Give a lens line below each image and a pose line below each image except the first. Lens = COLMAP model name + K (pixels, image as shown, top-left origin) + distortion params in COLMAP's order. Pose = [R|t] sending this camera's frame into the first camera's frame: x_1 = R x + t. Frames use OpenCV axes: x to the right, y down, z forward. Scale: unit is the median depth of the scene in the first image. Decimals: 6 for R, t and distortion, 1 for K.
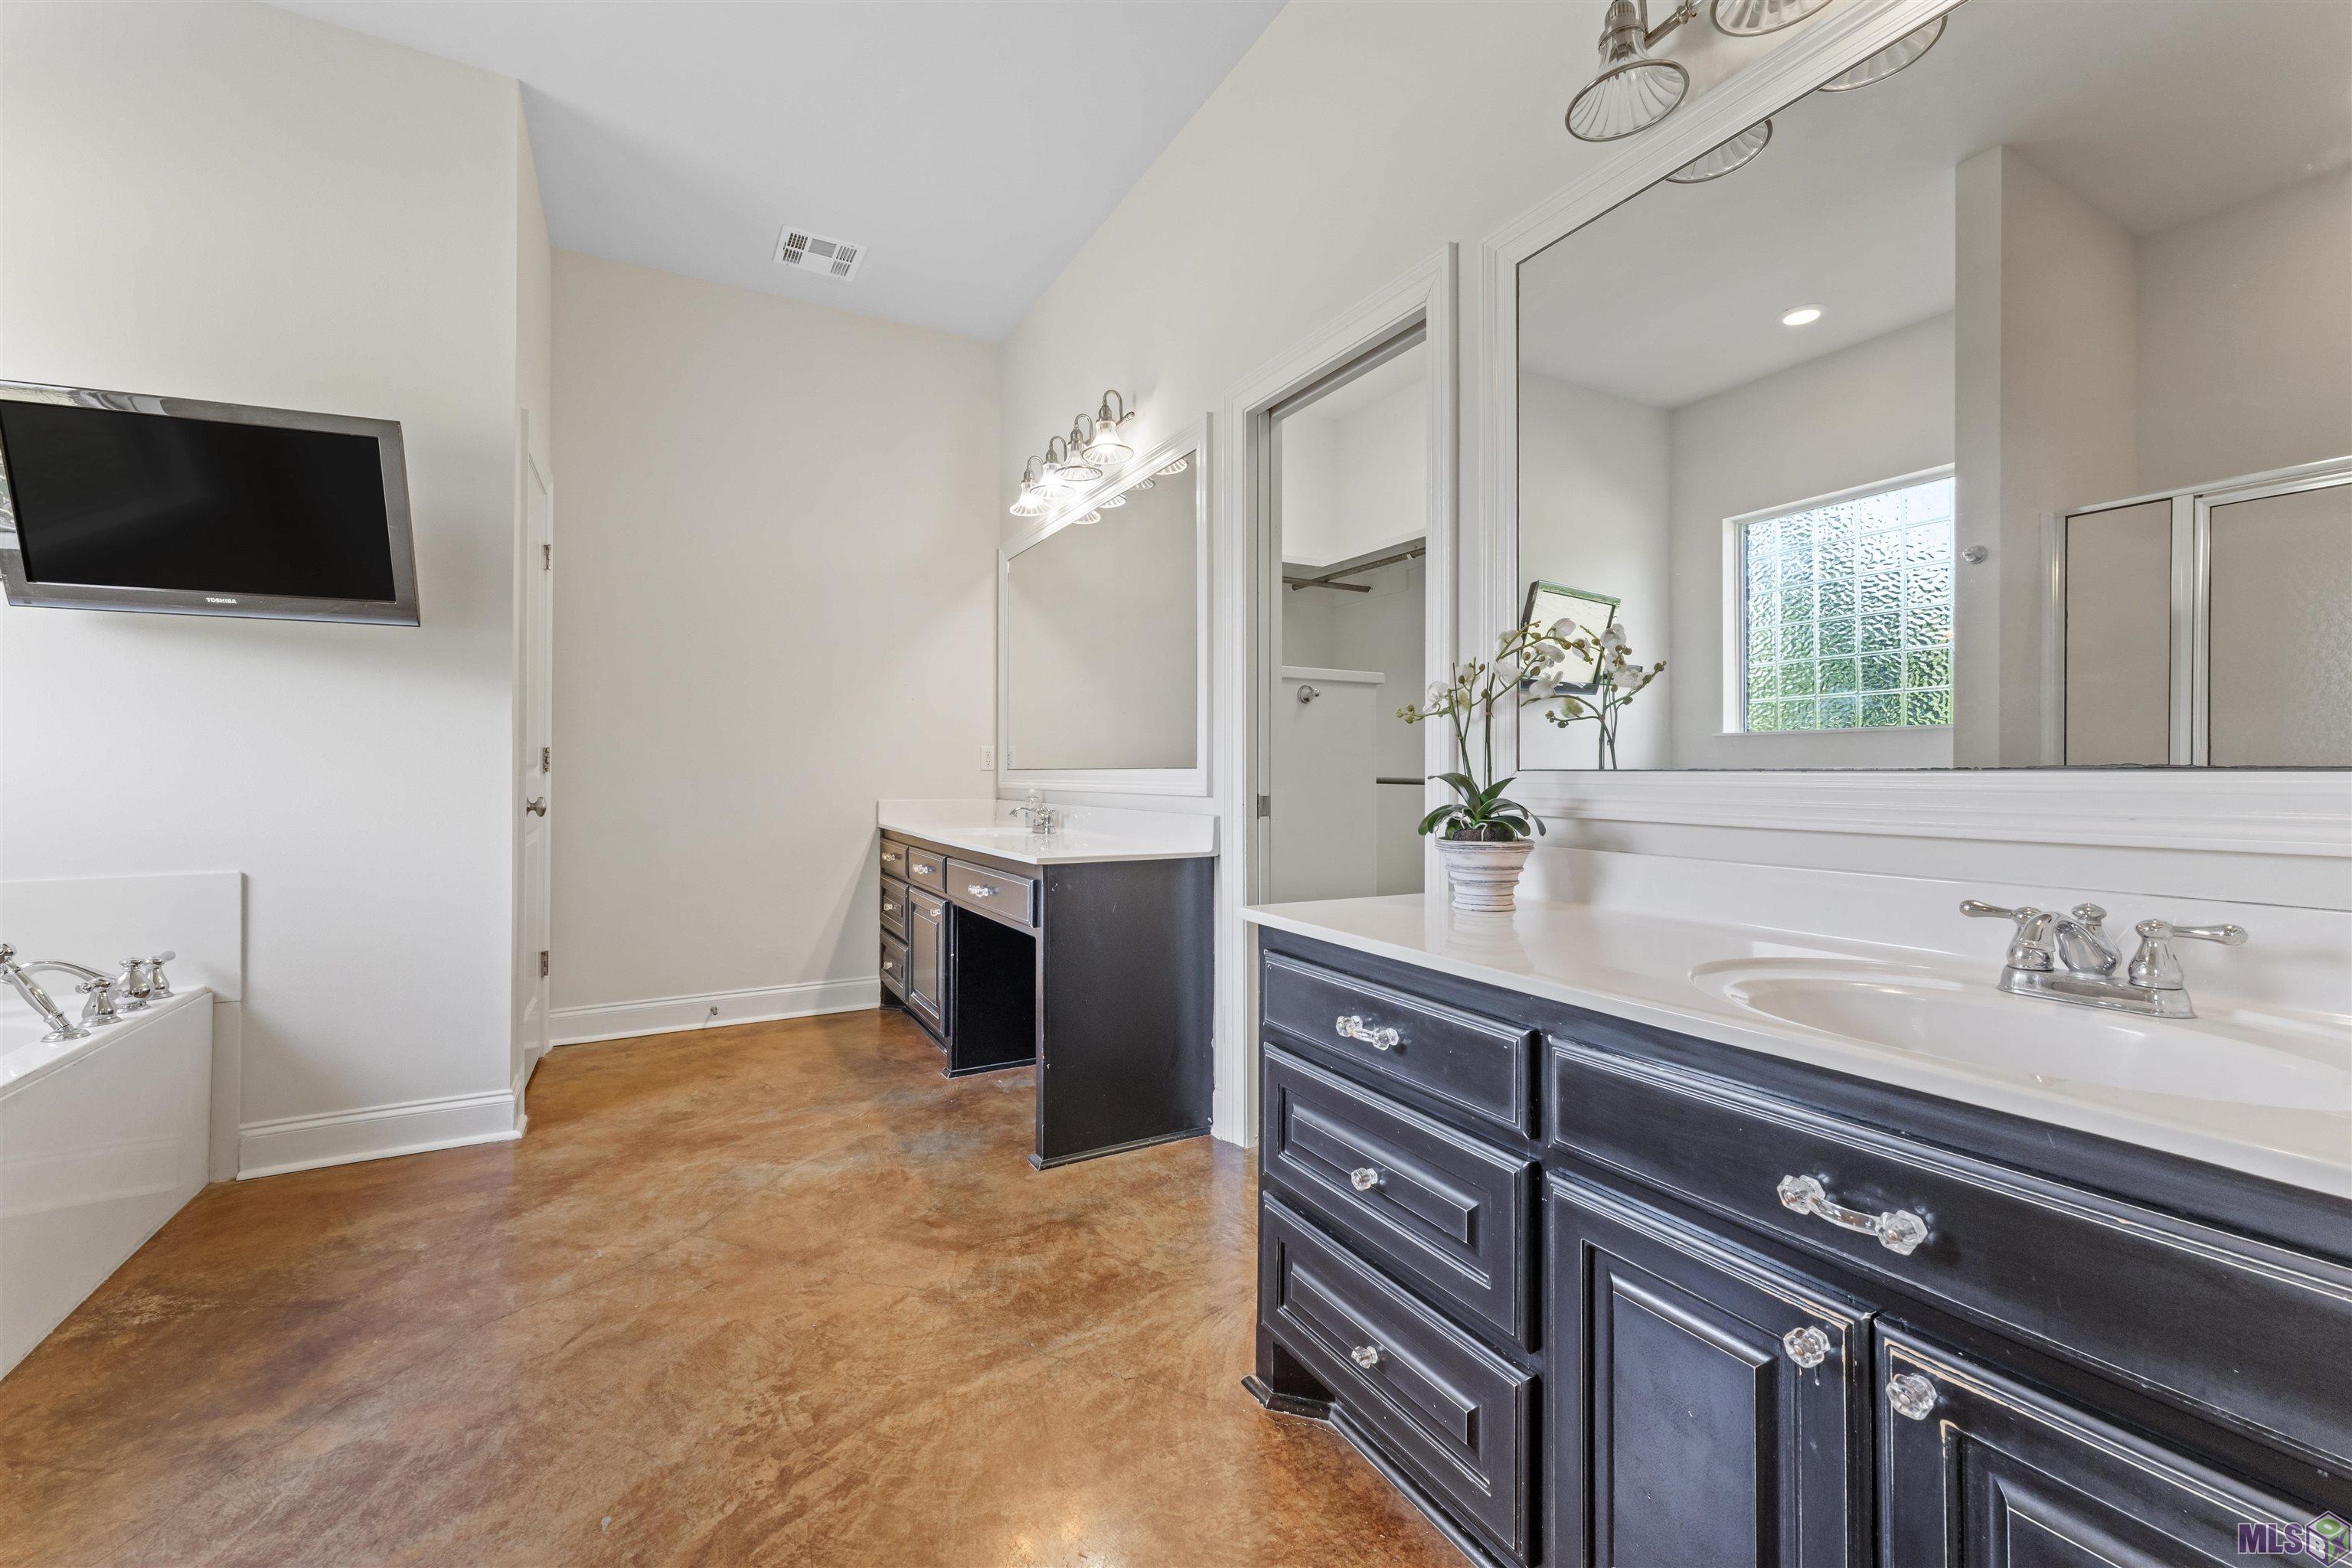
lens RADIAL K [[951.4, 0, 1174.1], [0, 951.4, 771.8], [0, 0, 1]] dist [0.001611, -0.000380]
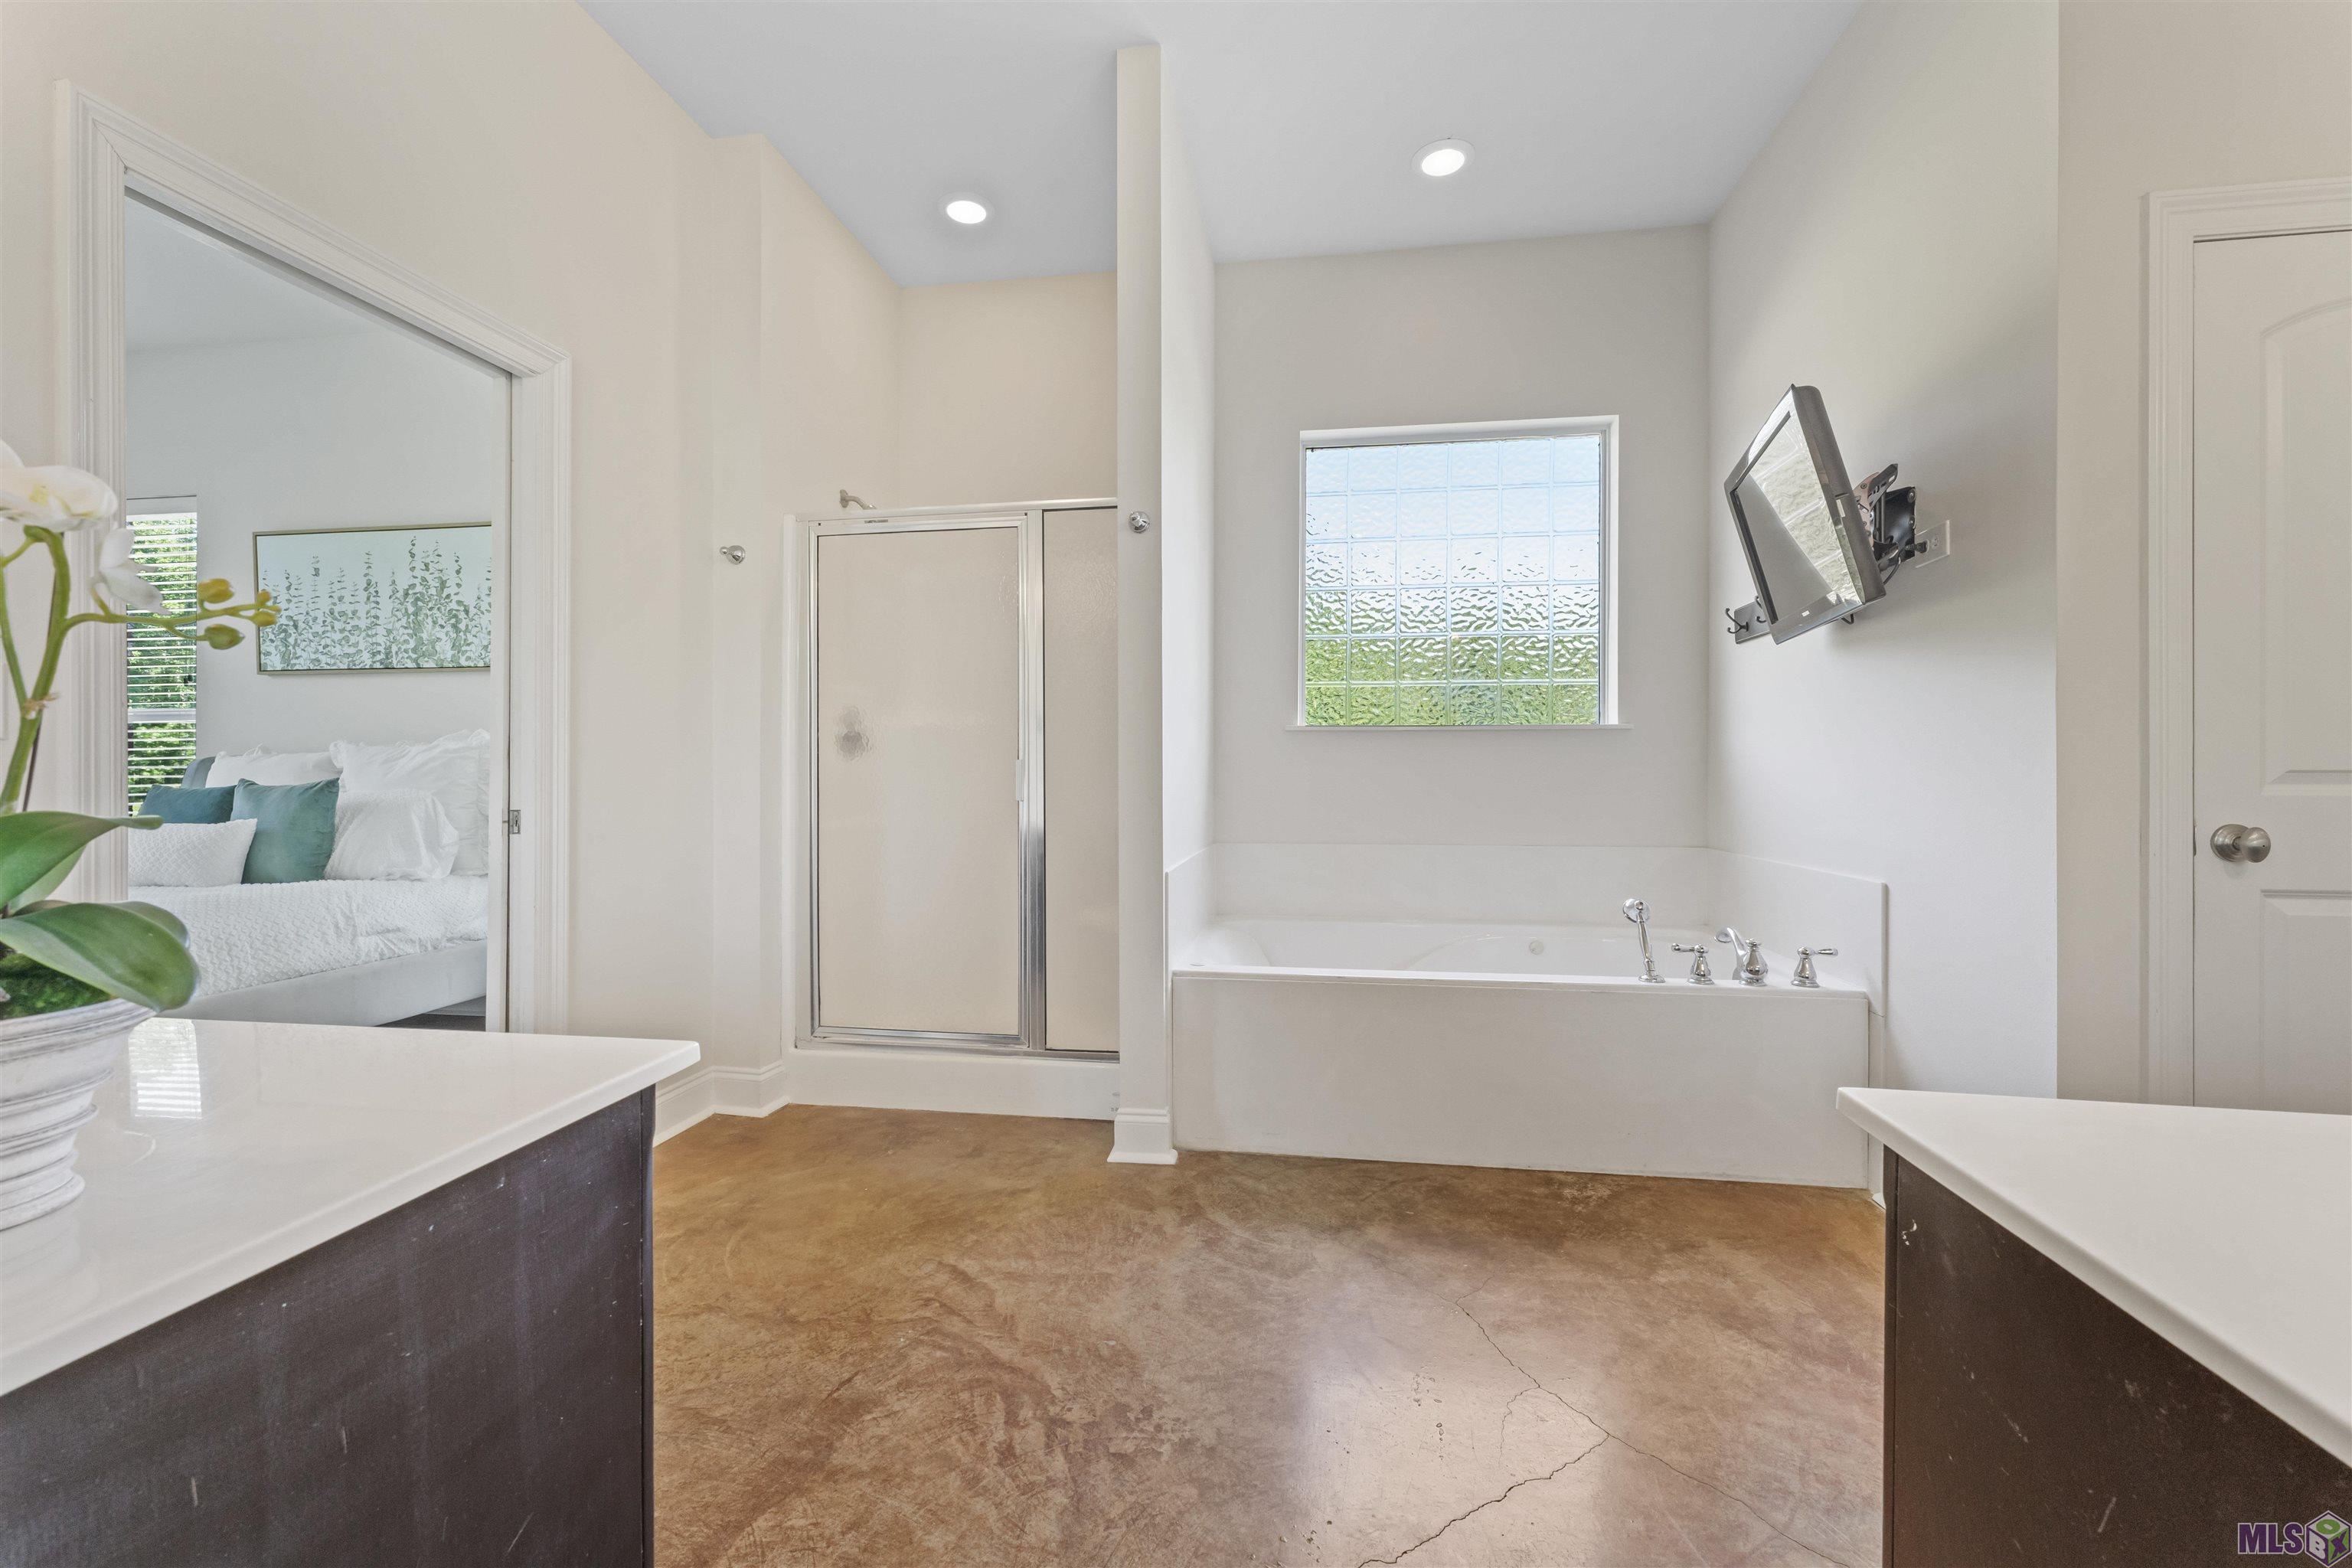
lens RADIAL K [[951.4, 0, 1176.7], [0, 951.4, 774.5], [0, 0, 1]] dist [0.001611, -0.000380]
pose [[-0.610716, 0.001779, -0.791847, 0.344993], [-0.002927, 0.999986, 0.004504, -0.009413], [0.791844, 0.005068, -0.610702, 1.633582]]
